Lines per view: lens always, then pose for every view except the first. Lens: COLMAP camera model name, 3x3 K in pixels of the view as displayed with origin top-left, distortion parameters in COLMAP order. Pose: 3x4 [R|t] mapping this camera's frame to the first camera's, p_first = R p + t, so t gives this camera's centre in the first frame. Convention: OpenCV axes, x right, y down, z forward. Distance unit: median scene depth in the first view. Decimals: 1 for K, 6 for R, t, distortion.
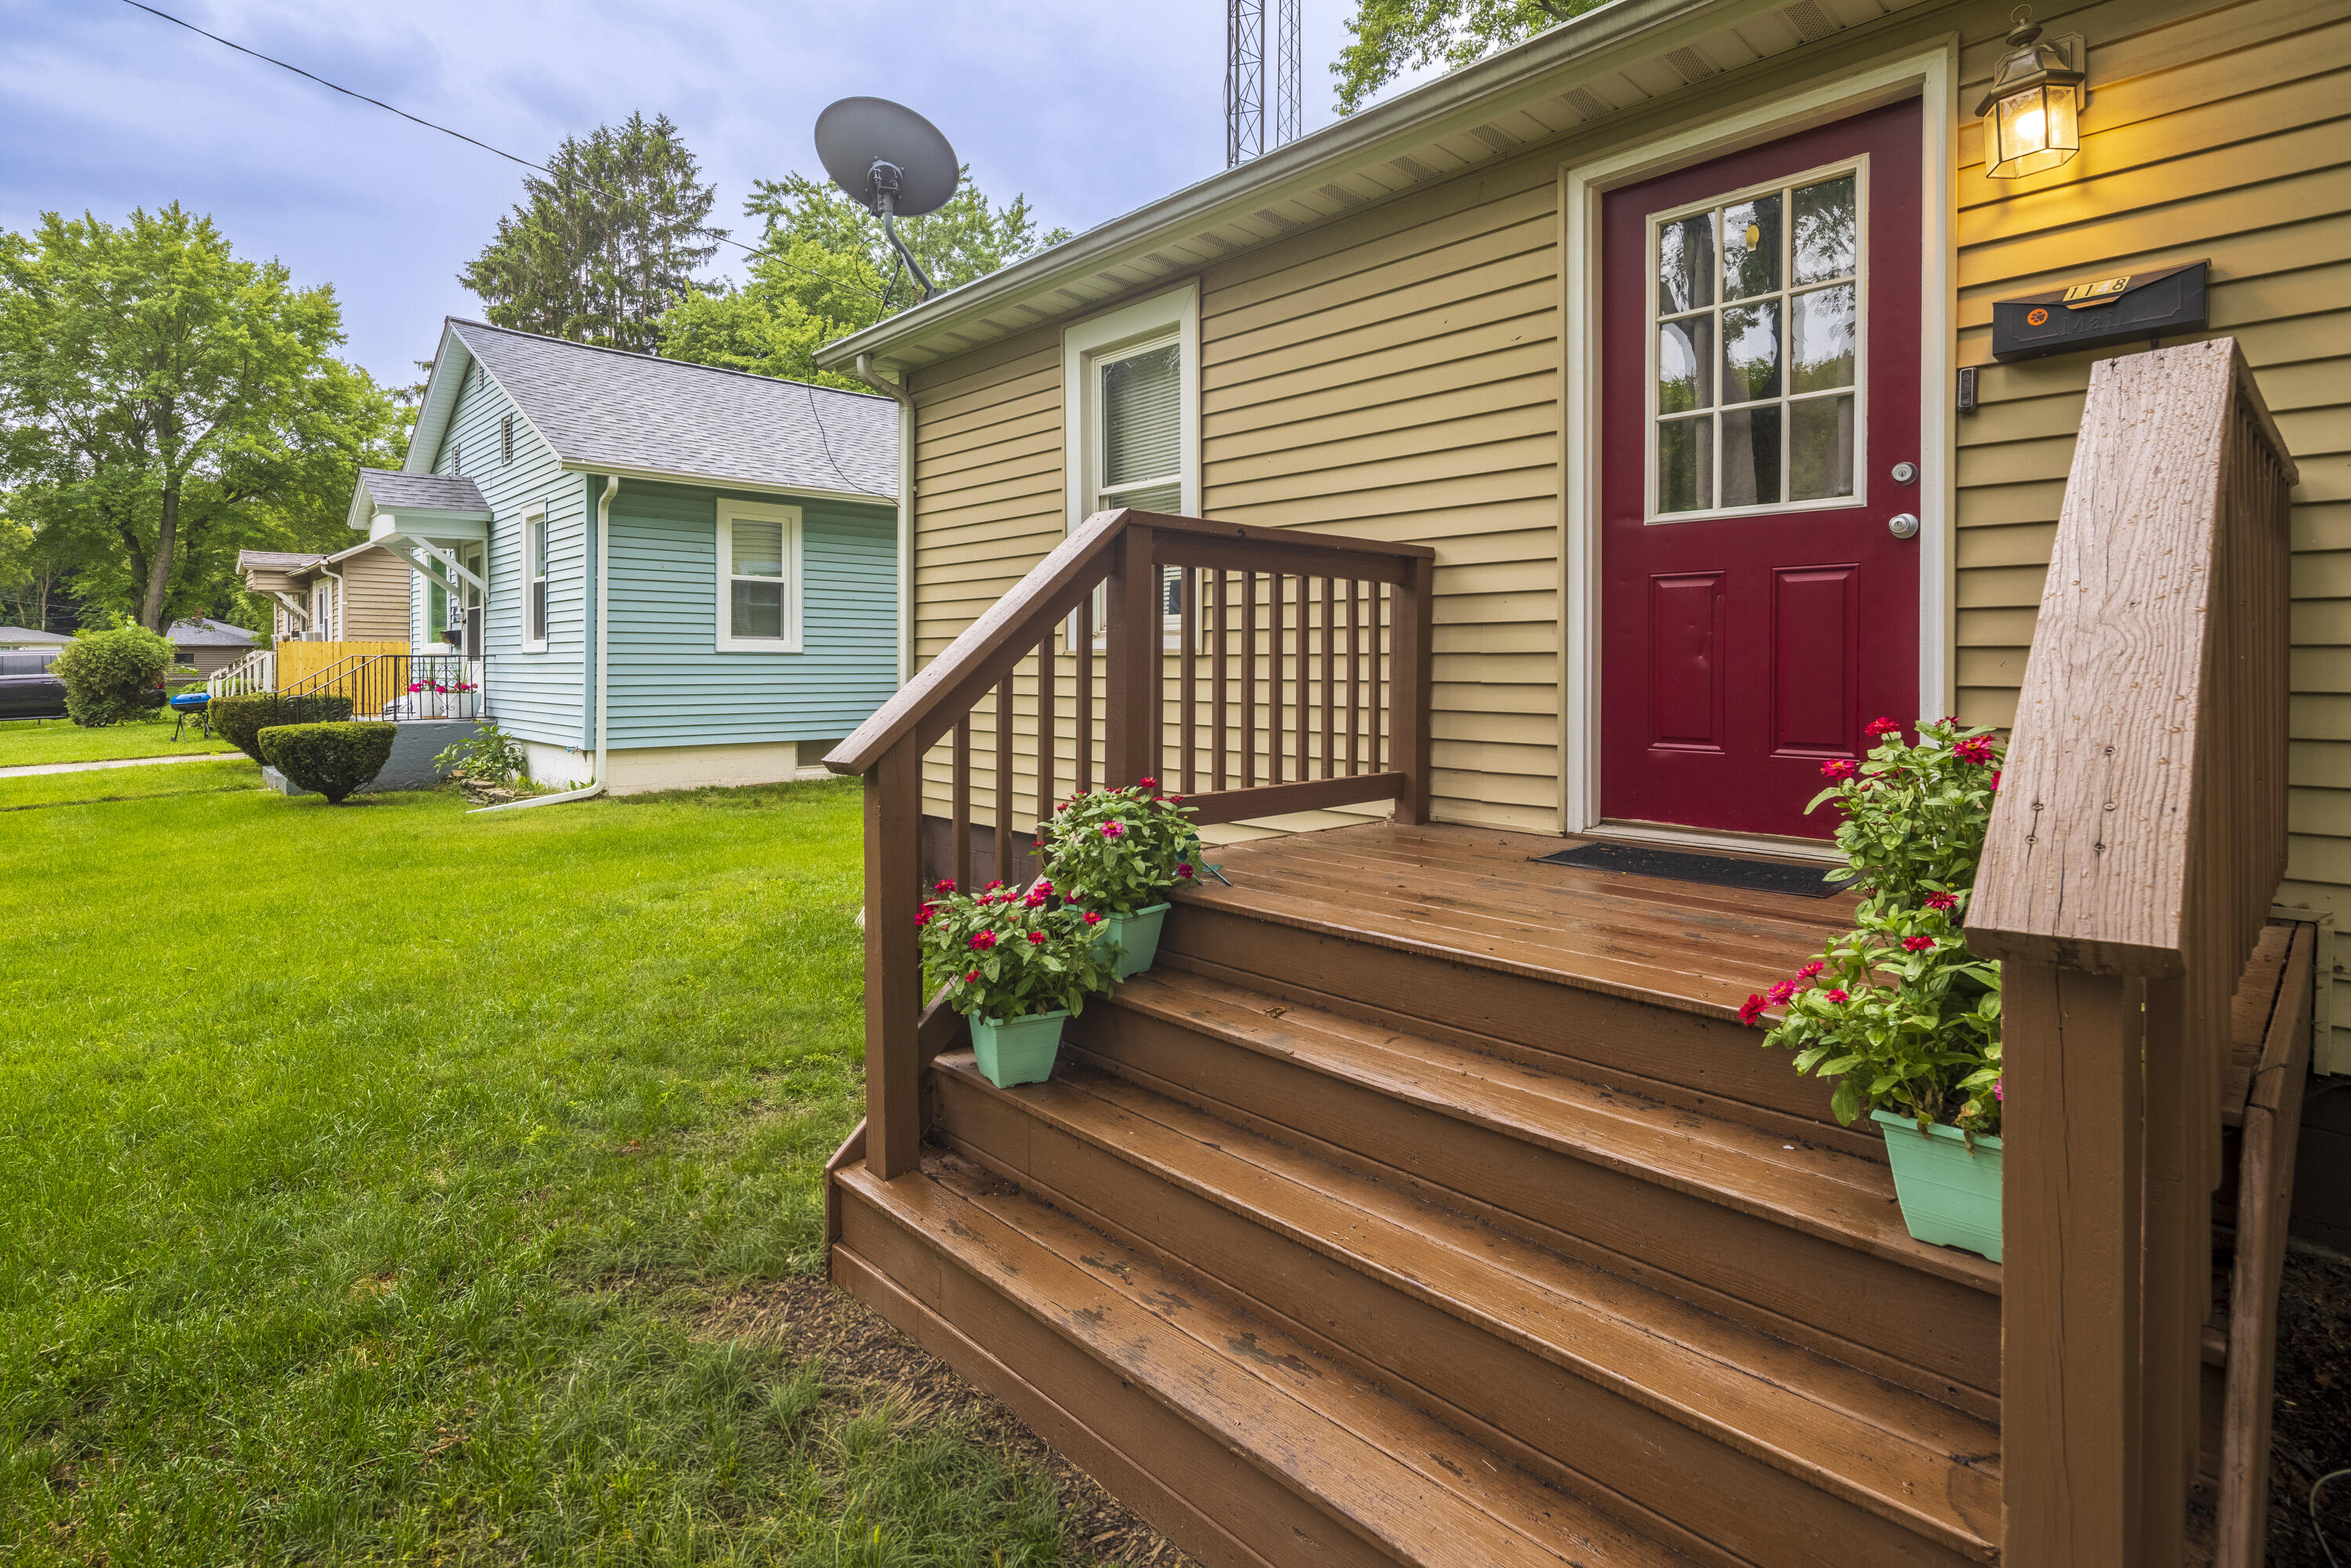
lens RADIAL K [[1143.7, 0, 1169.6], [0, 1143.7, 674.1], [0, 0, 1]] dist [0.002707, -0.001505]
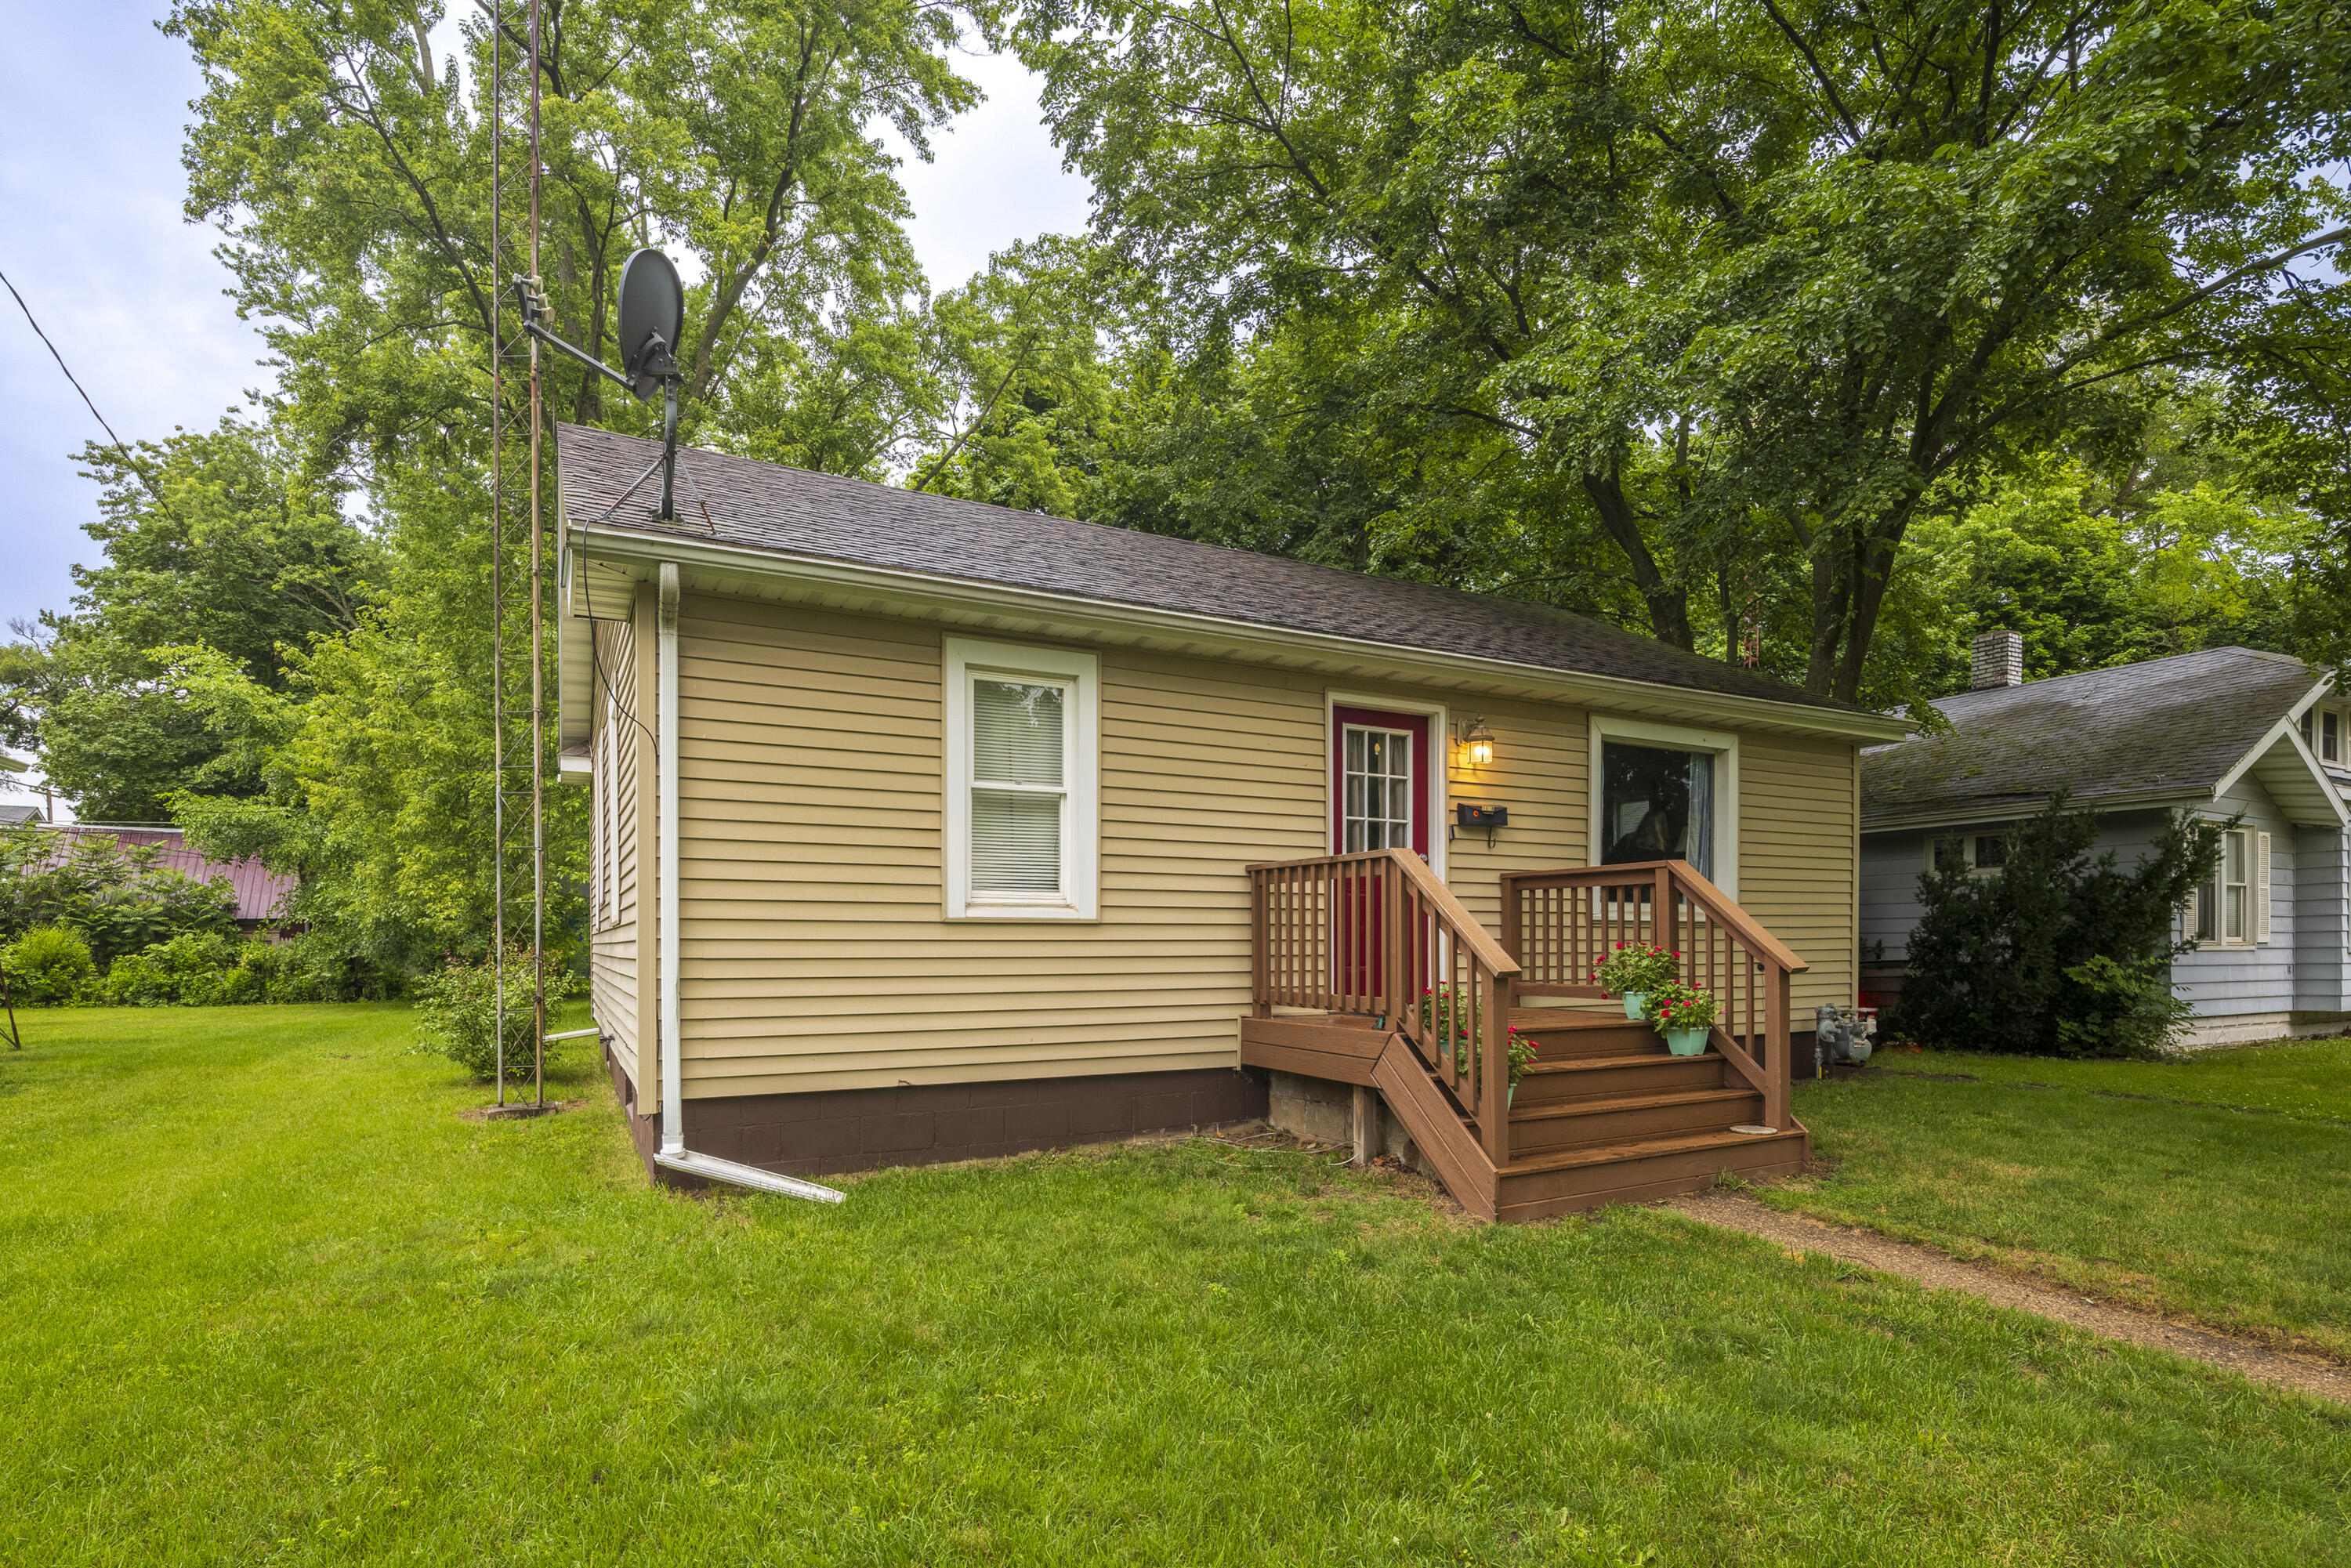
lens RADIAL K [[1114.8, 0, 1189.4], [0, 1114.8, 953.8], [0, 0, 1]] dist [0.003110, -0.000316]
pose [[0.266909, -0.008605, 0.963683, -0.452464], [0.012619, 0.999906, 0.005433, 0.005478], [-0.963639, 0.010710, 0.266993, 0.192413]]
